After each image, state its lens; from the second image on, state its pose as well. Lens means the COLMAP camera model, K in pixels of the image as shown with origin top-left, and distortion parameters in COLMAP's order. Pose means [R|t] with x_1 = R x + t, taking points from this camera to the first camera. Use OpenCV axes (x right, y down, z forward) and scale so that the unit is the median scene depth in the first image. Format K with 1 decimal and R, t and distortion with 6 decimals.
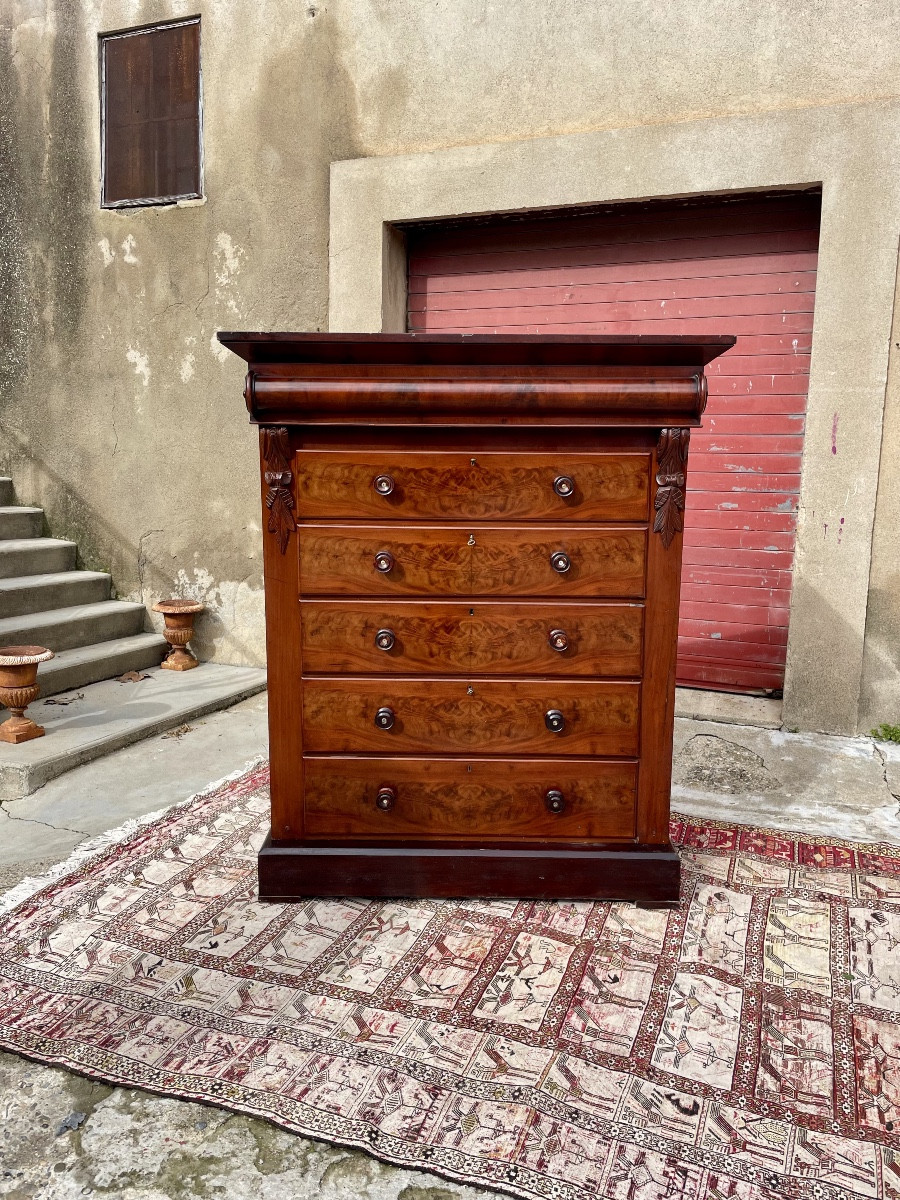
lens RADIAL K [[903.3, 0, 451.4], [0, 903.3, 584.9], [0, 0, 1]] dist [0.090190, -0.118982]
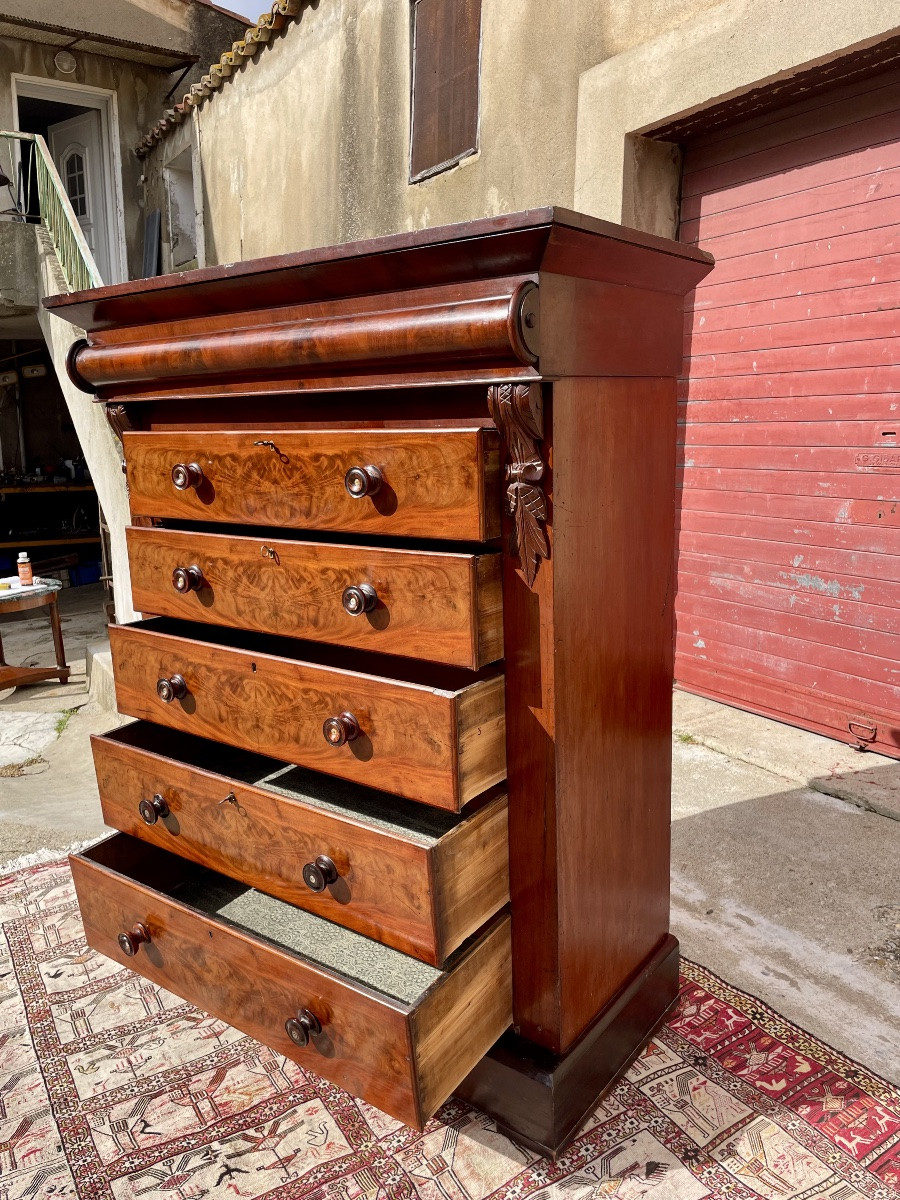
lens RADIAL K [[905.2, 0, 440.7], [0, 905.2, 600.1], [0, 0, 1]] dist [0.089892, -0.123448]
pose [[0.799863, 0.089521, -0.593468, 0.538105], [-0.066609, 0.995946, 0.060458, -0.061108], [0.596475, -0.008828, 0.802583, 0.466936]]
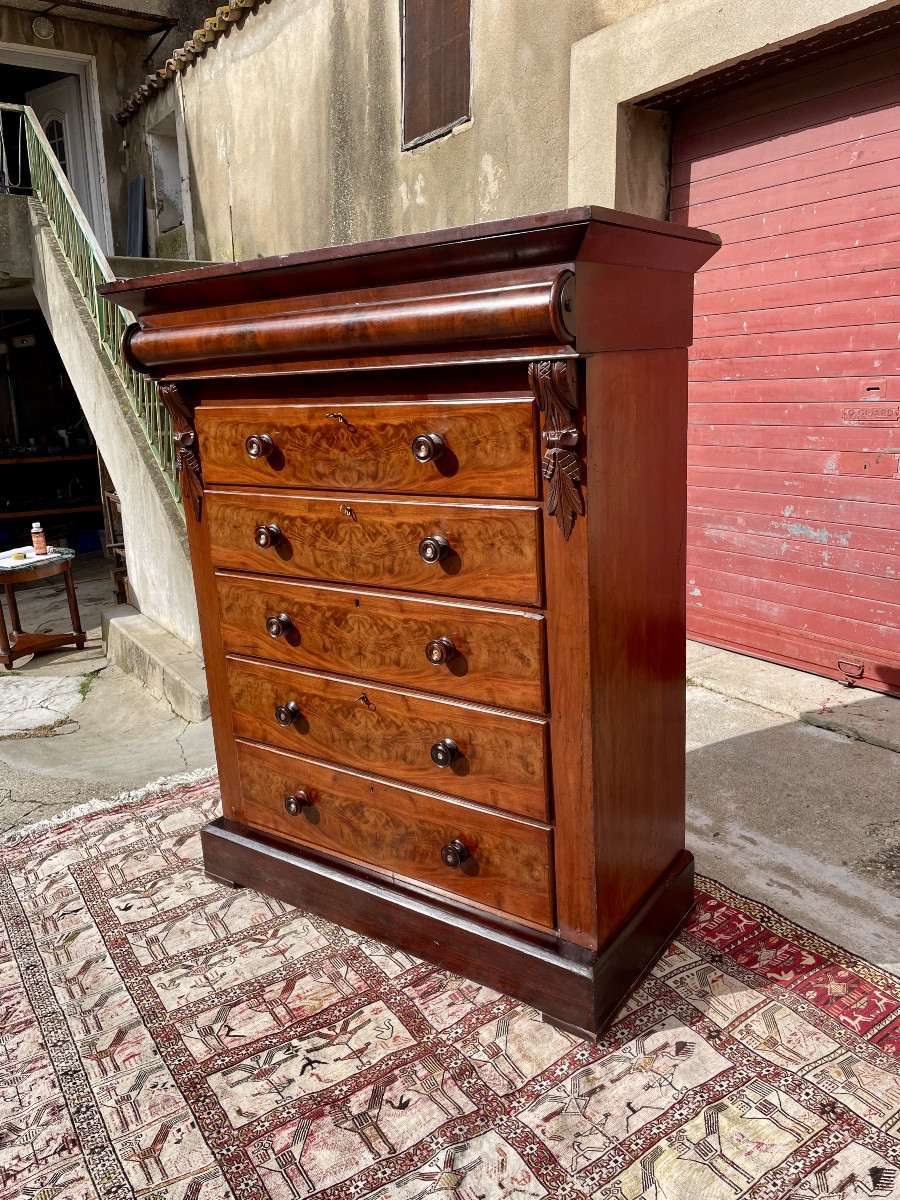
lens RADIAL K [[904.7, 0, 440.5], [0, 904.7, 591.3], [0, 0, 1]] dist [0.087239, -0.116916]
pose [[0.813251, 0.087714, -0.575265, 0.544819], [-0.040558, 0.994714, 0.094333, -0.060094], [0.580499, -0.053385, 0.812509, 0.378631]]
